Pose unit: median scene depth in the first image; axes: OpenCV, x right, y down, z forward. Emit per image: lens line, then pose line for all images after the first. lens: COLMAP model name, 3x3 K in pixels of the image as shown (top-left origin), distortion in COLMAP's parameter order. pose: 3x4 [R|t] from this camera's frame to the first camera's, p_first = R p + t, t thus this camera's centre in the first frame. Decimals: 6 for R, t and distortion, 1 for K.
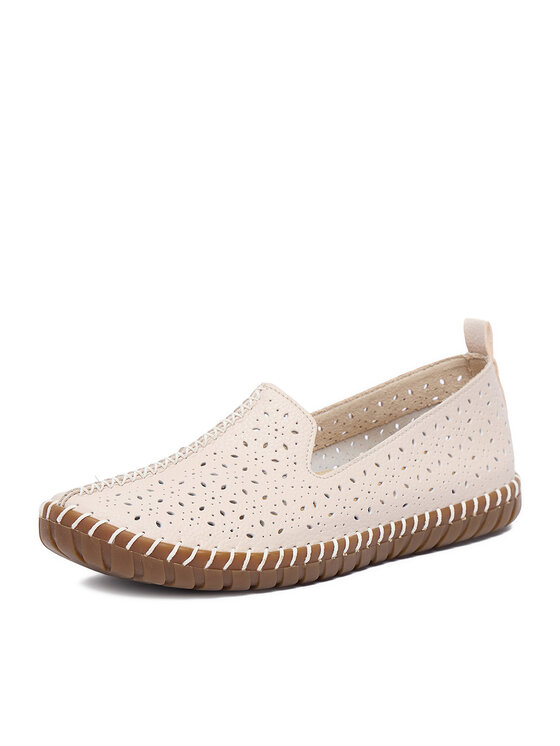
lens RADIAL K [[1859.7, 0, 280.4], [0, 1859.7, 373.0], [0, 0, 1]] dist [0.096207, 0.000000]
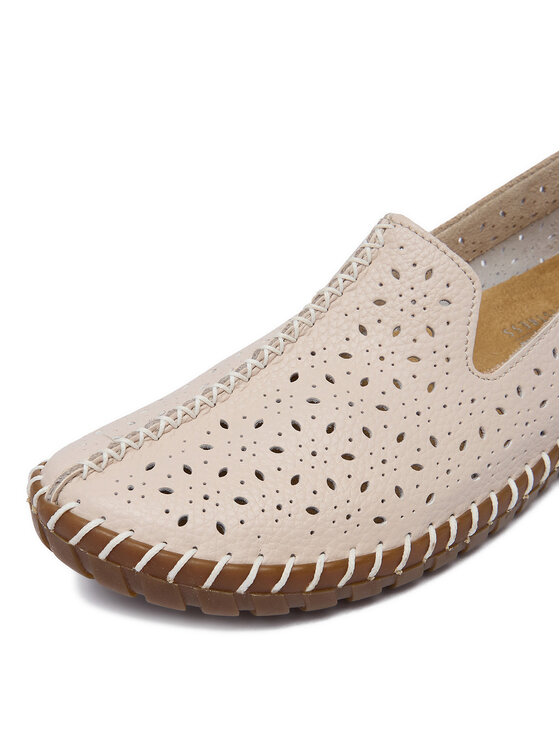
lens RADIAL K [[715.2, 0, 277.3], [0, 715.2, 374.6], [0, 0, 1]] dist [-0.059120, 0.000000]
pose [[0.993693, -0.033968, -0.106866, -0.022235], [0.079215, 0.887173, 0.454586, -0.056421], [0.079367, -0.460184, 0.884269, 0.795757]]
